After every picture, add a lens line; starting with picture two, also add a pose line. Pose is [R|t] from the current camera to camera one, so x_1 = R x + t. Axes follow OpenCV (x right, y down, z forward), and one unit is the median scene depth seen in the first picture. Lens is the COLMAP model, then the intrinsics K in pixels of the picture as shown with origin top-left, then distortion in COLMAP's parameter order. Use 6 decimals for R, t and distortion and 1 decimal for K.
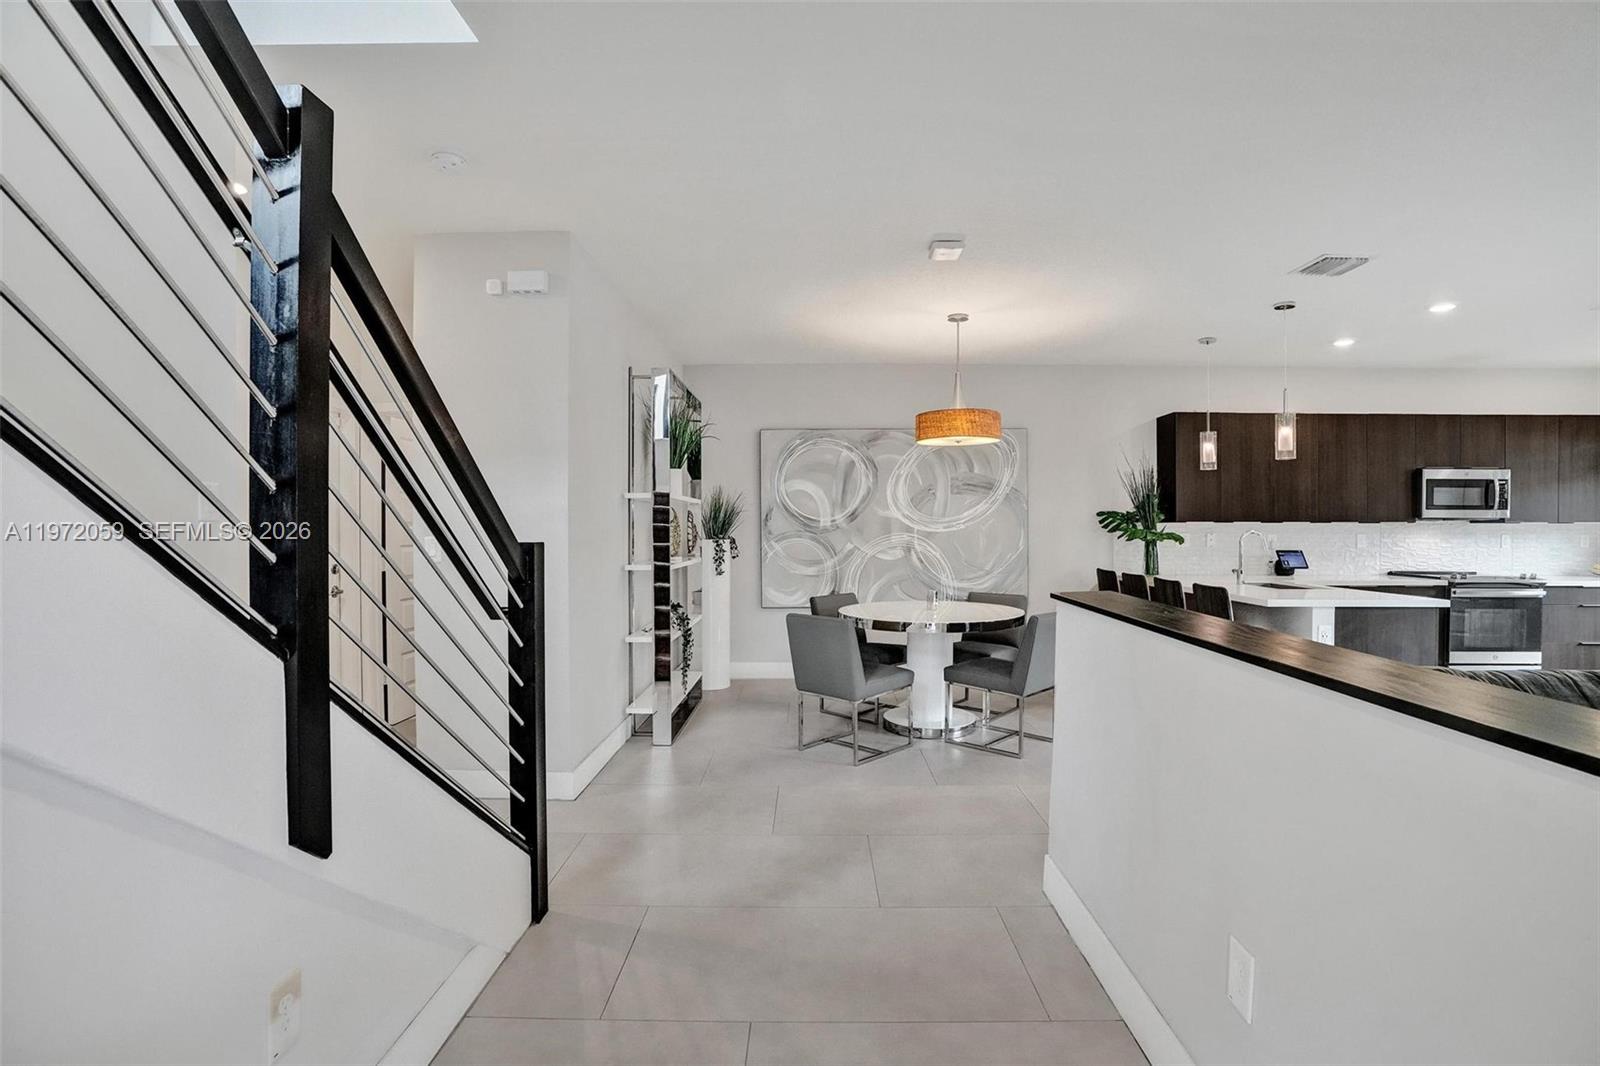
lens RADIAL K [[760.0, 0, 831.1], [0, 760.0, 530.2], [0, 0, 1]] dist [-0.041480, 0.013028]
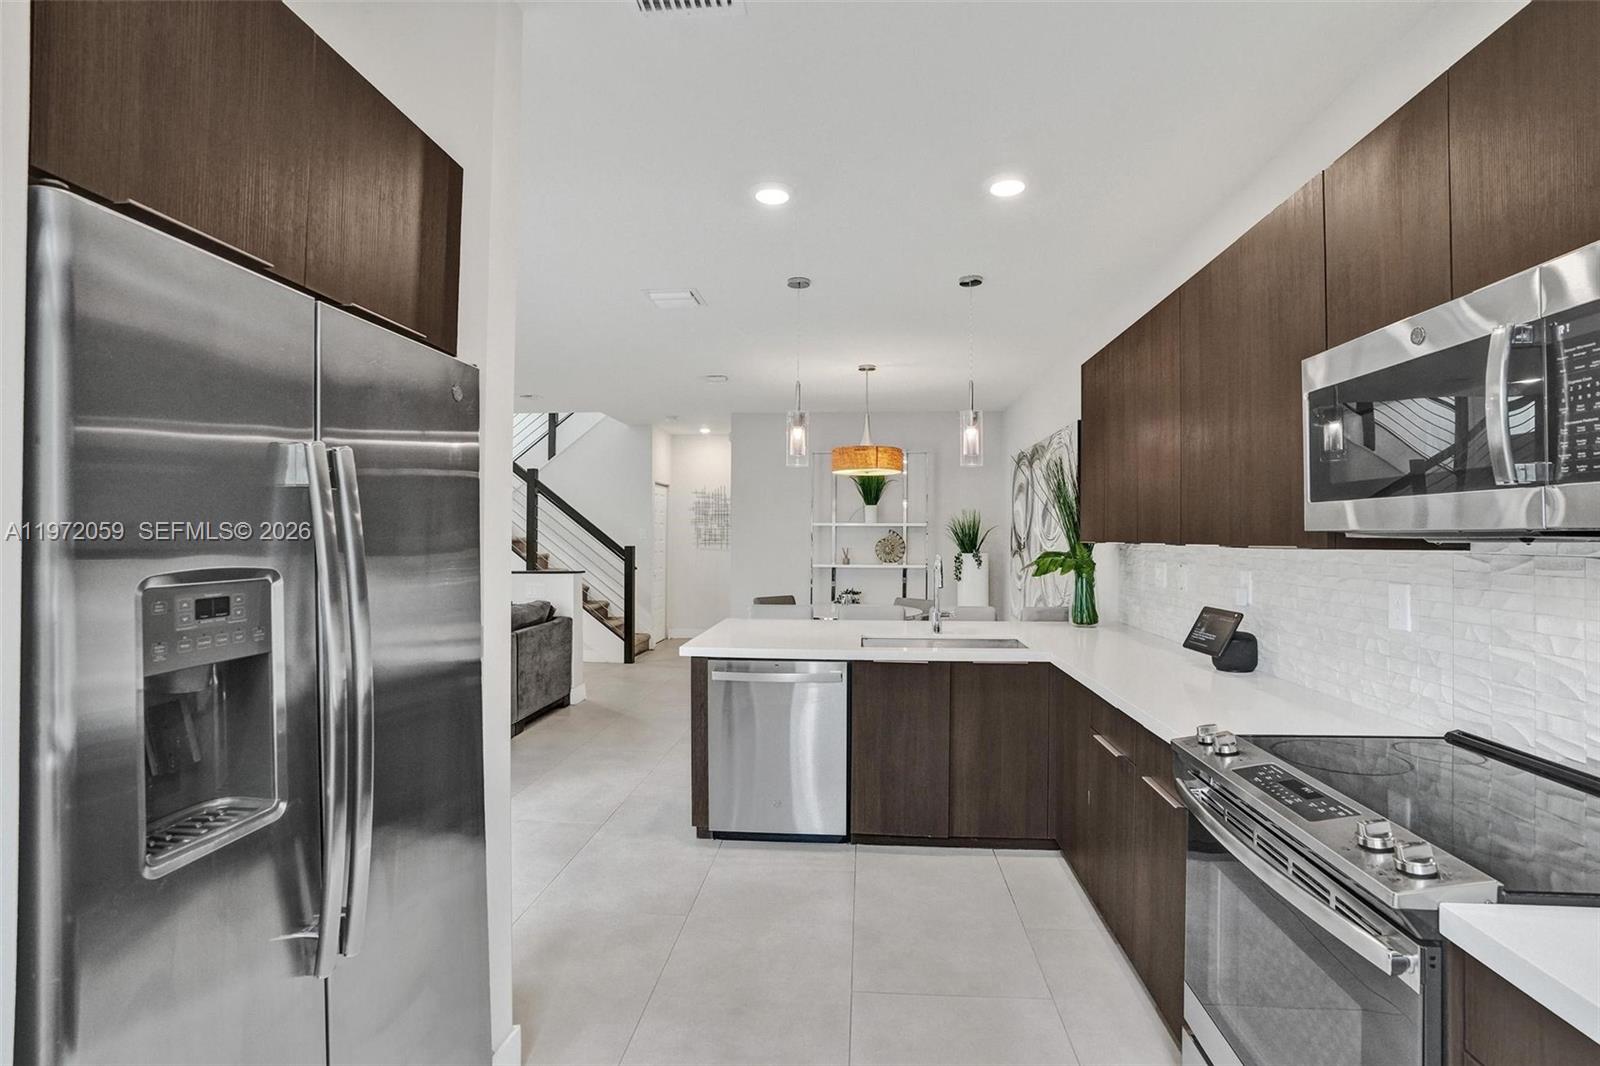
lens RADIAL K [[760.0, 0, 795.7], [0, 760.0, 531.3], [0, 0, 1]] dist [-0.041480, 0.013028]
pose [[-0.118864, -0.007084, -0.992885, 1.100182], [-0.011622, 0.999916, -0.005743, -0.012837], [0.992843, 0.010856, -0.118936, 0.836643]]
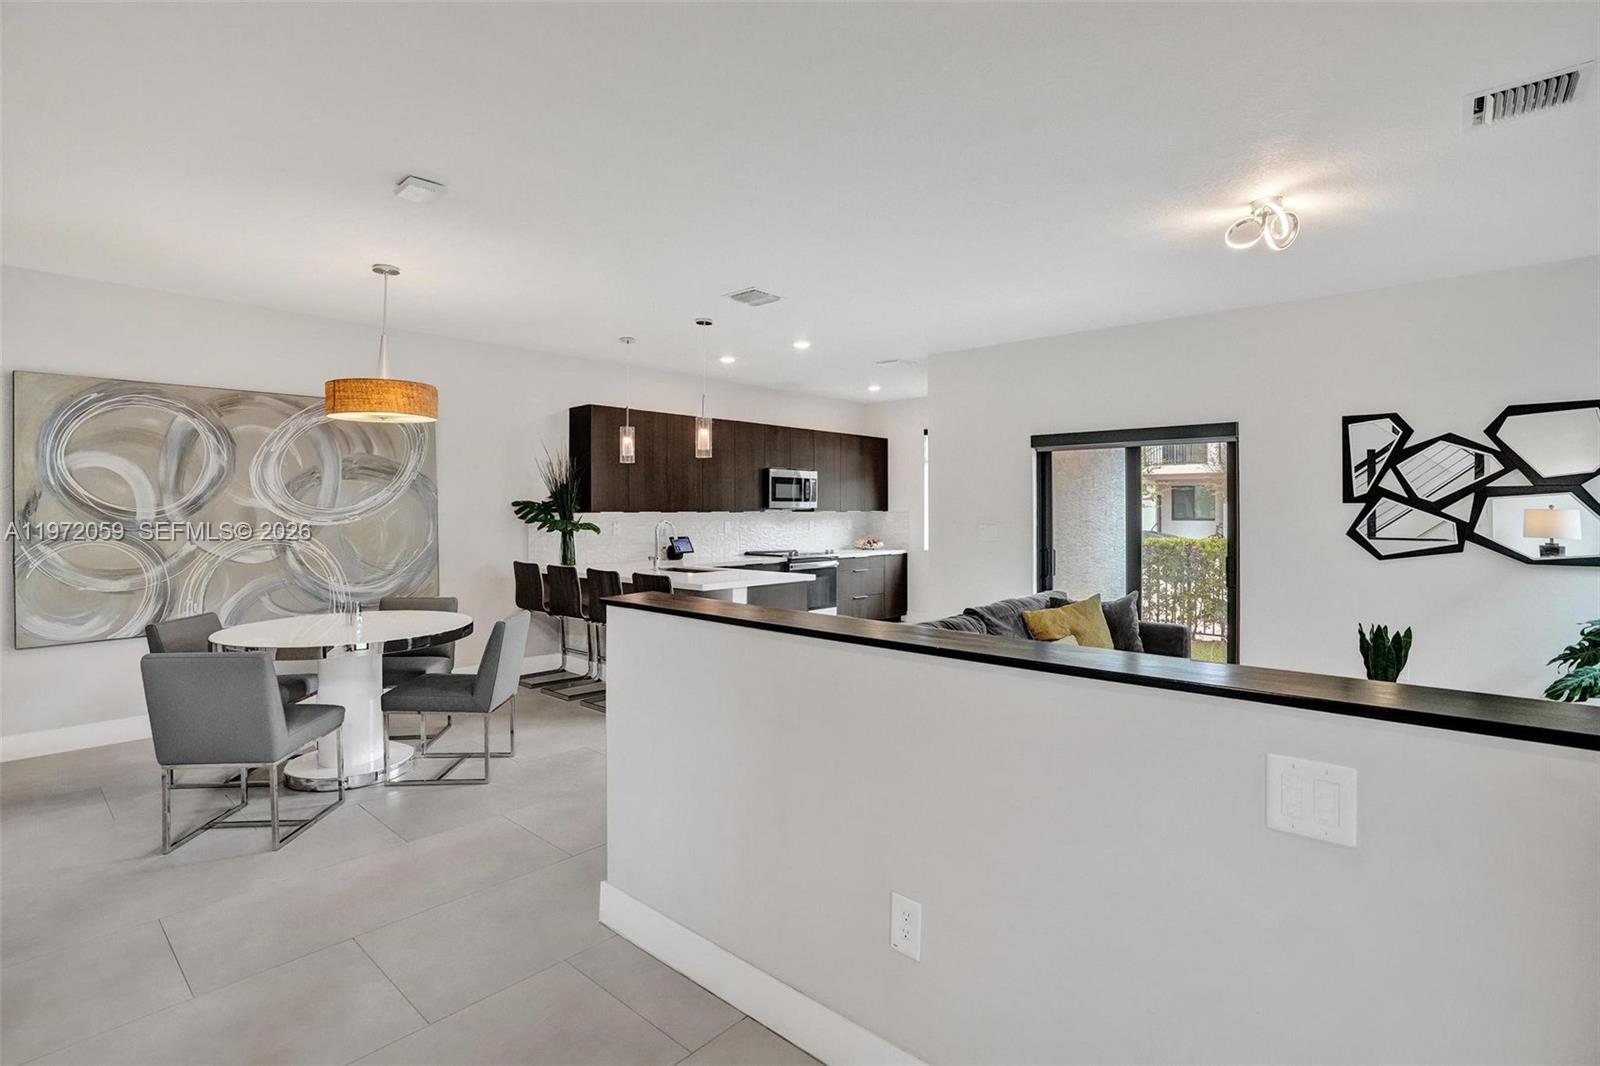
lens RADIAL K [[760.0, 0, 820.1], [0, 760.0, 503.9], [0, 0, 1]] dist [-0.041480, 0.013028]
pose [[0.666467, 0.003070, 0.745528, -0.103323], [0.006812, 0.999925, -0.010207, -0.009579], [-0.745503, 0.011881, 0.666396, 0.082704]]
